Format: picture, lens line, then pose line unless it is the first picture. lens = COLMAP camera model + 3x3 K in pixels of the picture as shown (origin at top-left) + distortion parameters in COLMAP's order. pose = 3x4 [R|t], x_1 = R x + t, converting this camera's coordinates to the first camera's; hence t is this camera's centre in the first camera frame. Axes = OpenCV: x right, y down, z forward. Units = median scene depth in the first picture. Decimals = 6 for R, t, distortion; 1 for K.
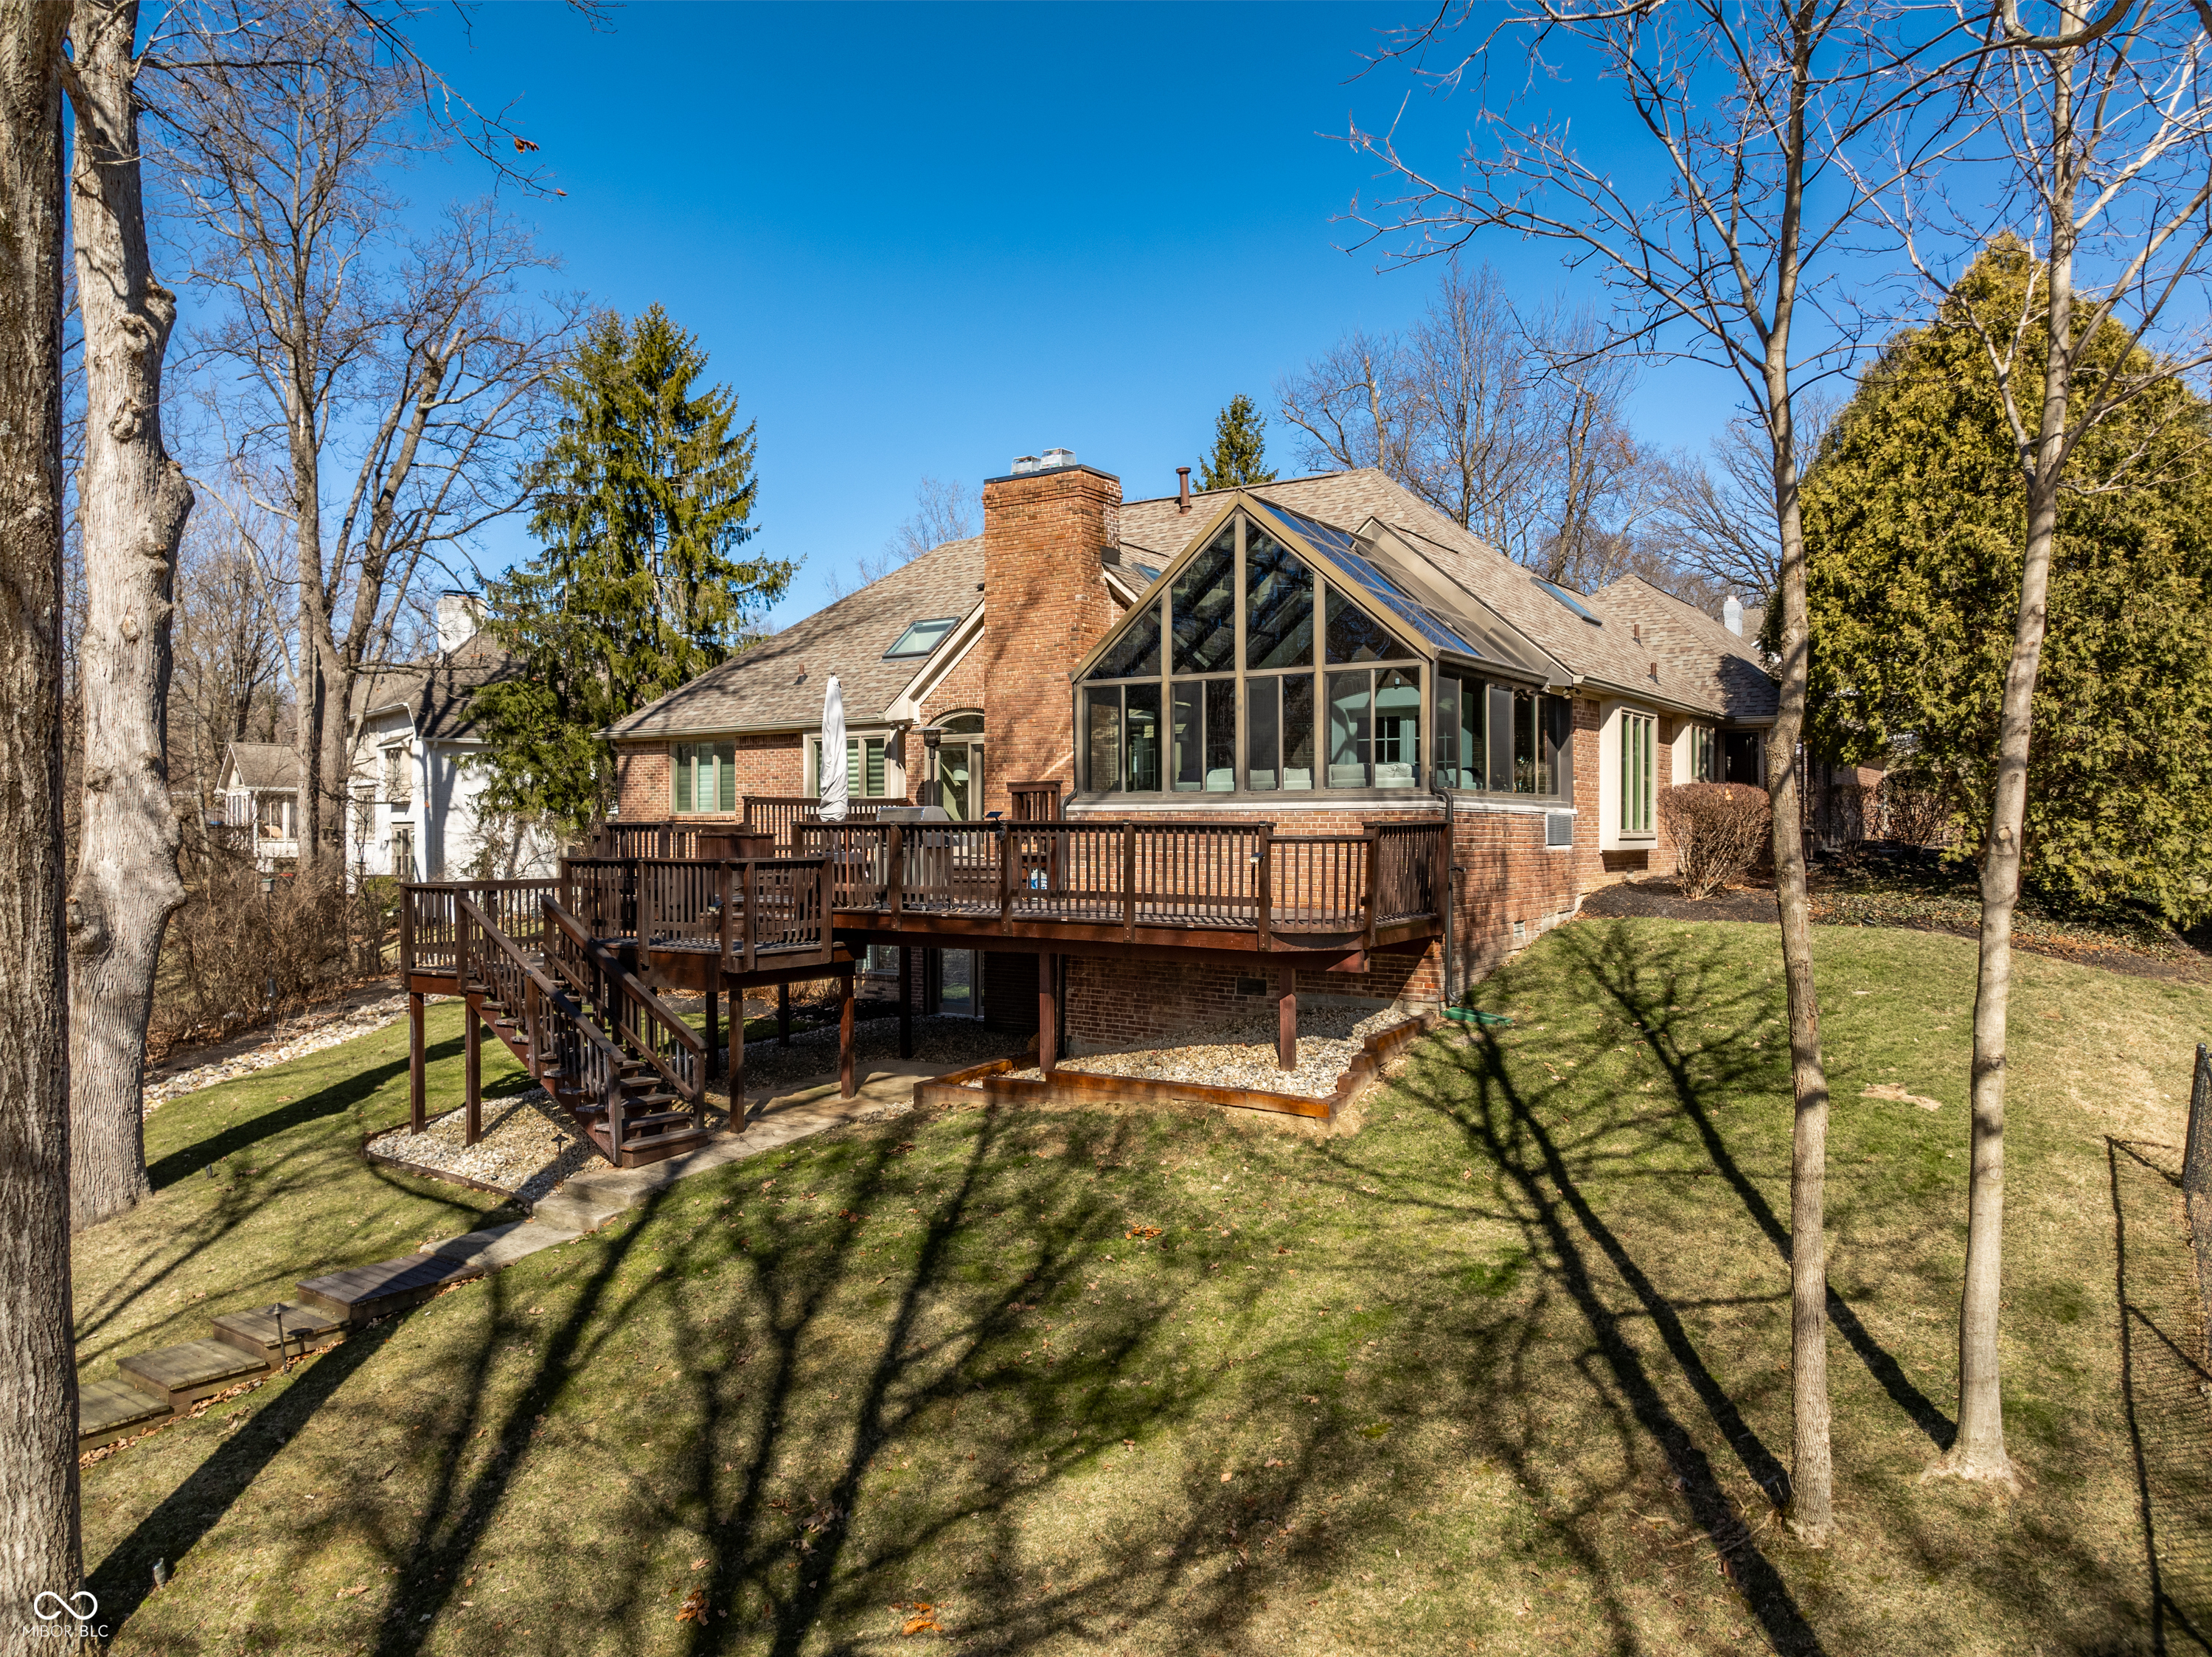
lens RADIAL K [[1552.7, 0, 1115.0], [0, 1552.7, 820.1], [0, 0, 1]] dist [-0.026555, 0.012154]
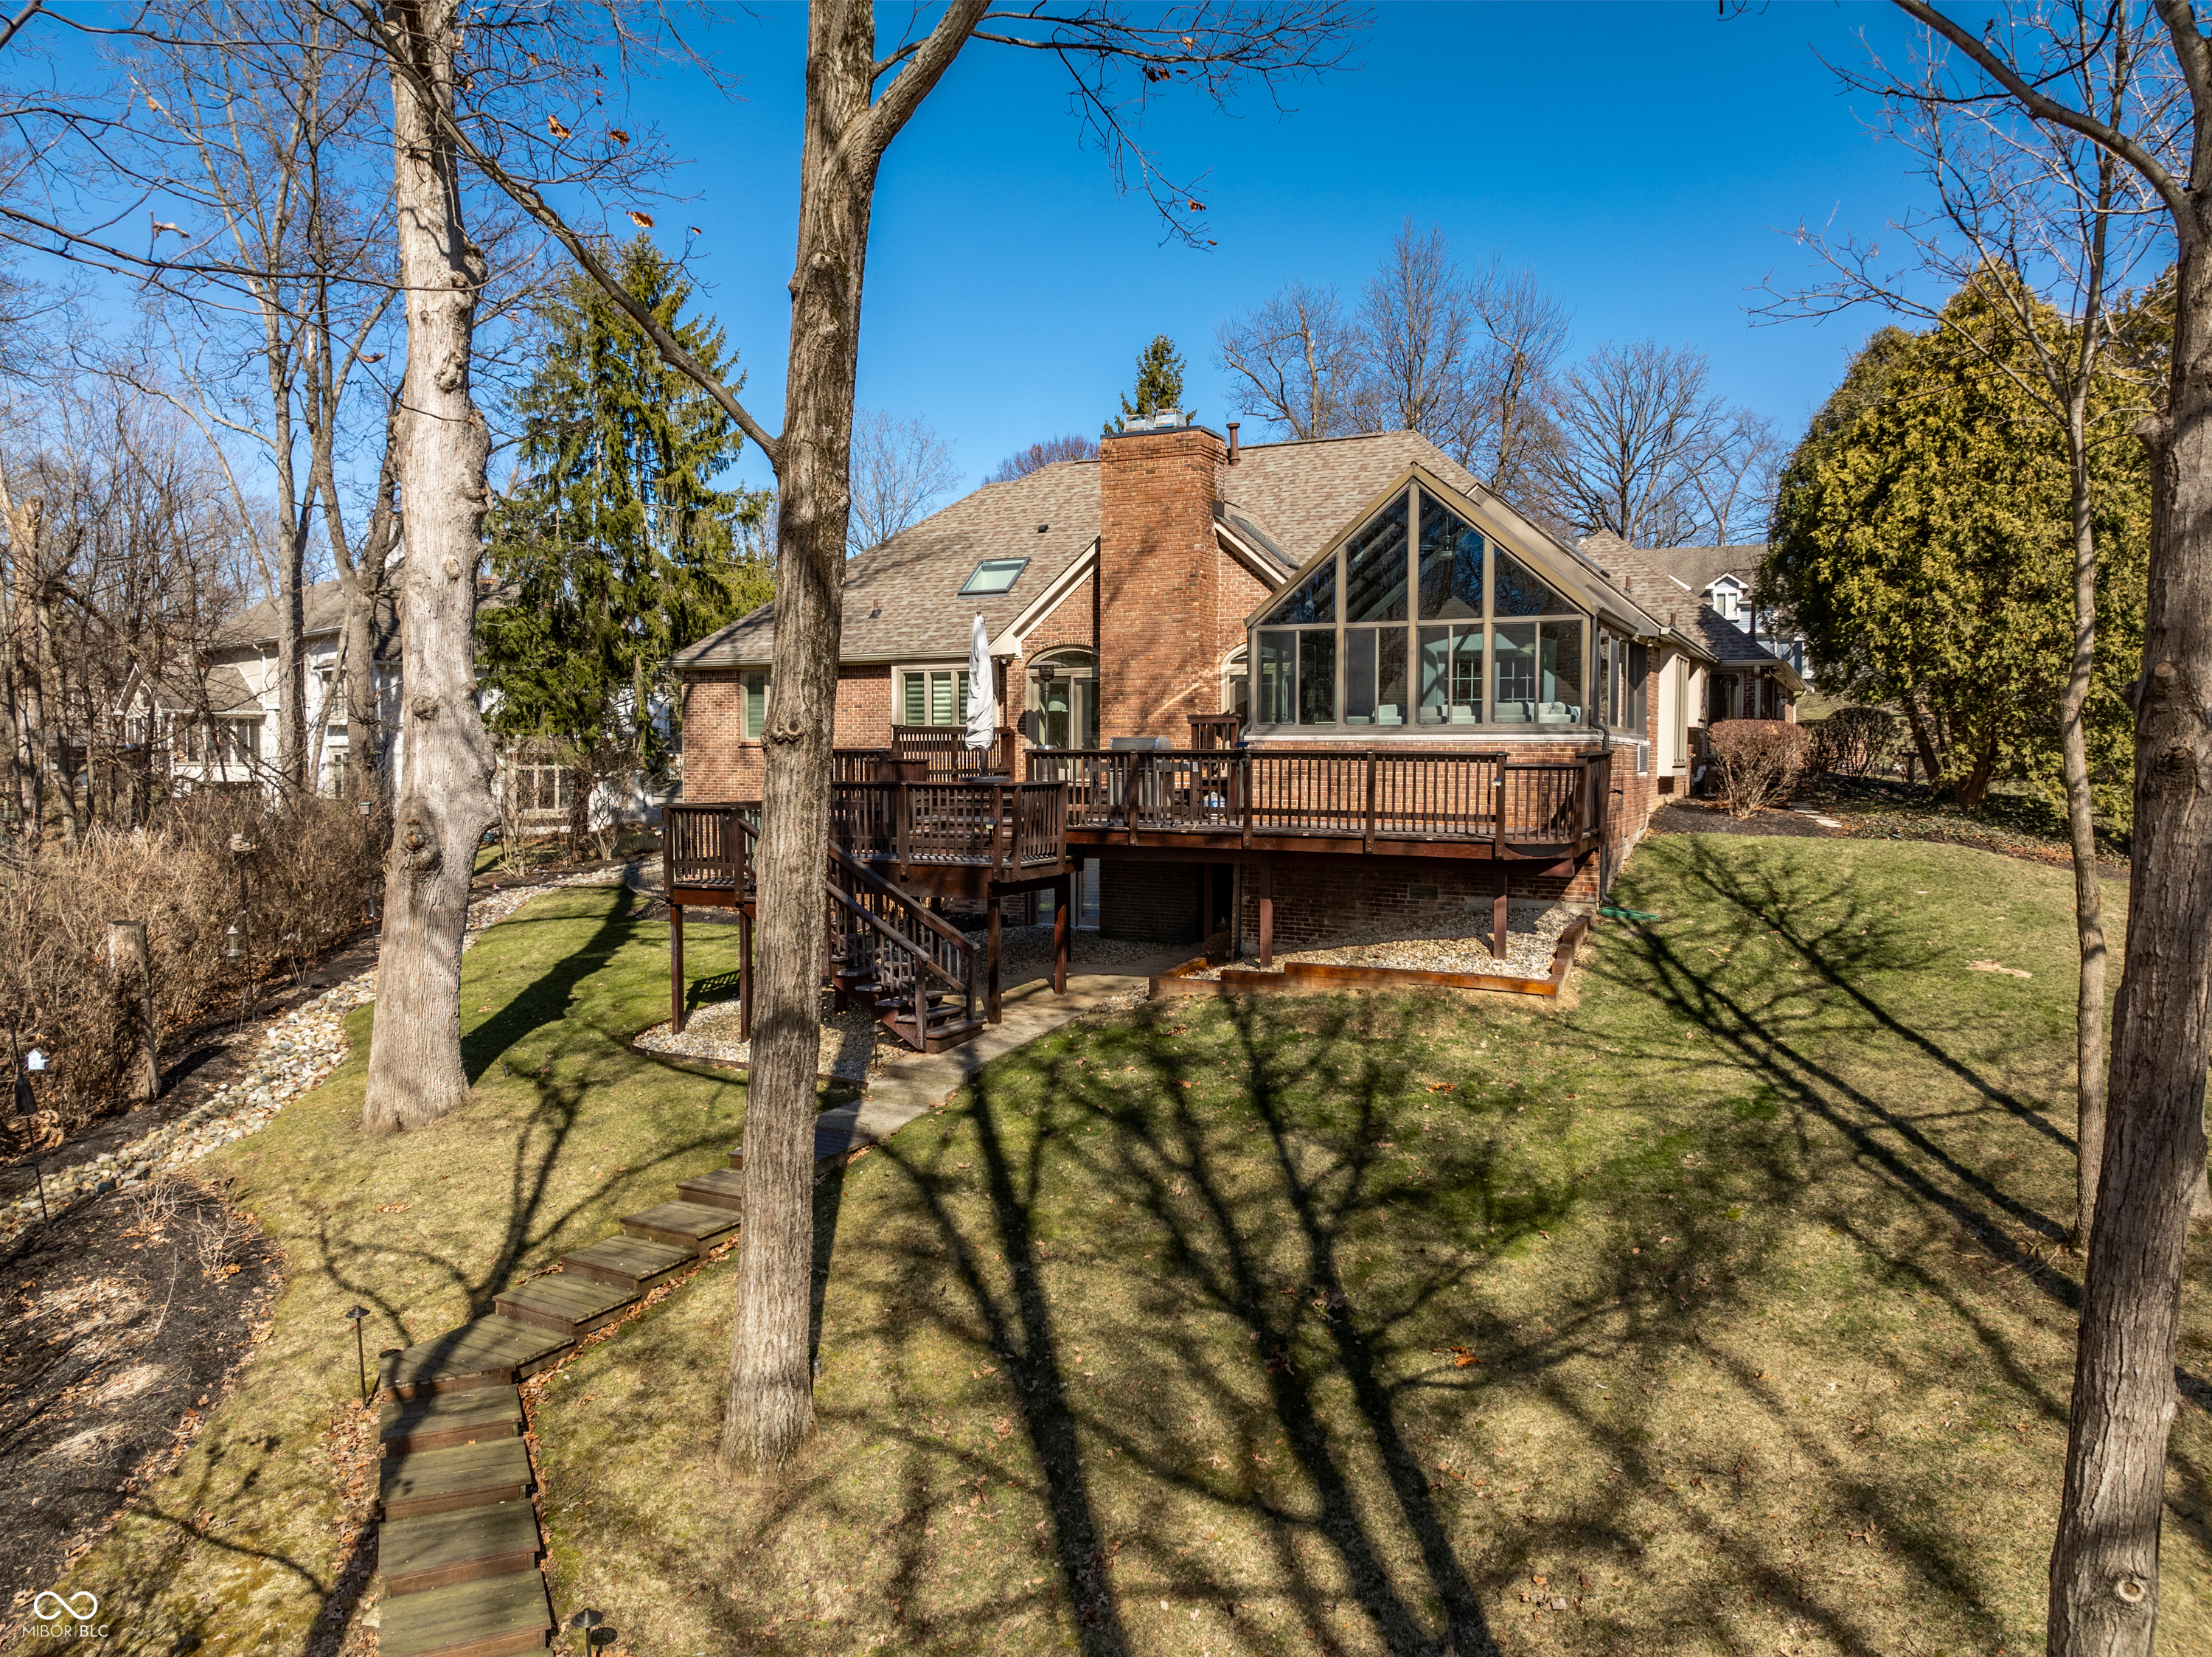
lens RADIAL K [[1549.1, 0, 1119.3], [0, 1549.1, 834.0], [0, 0, 1]] dist [-0.021846, -0.001760]
pose [[0.991438, -0.002883, 0.130544, -0.288317], [-0.004551, 0.998386, 0.056616, -0.001655], [-0.130497, -0.056726, 0.989825, -0.124742]]
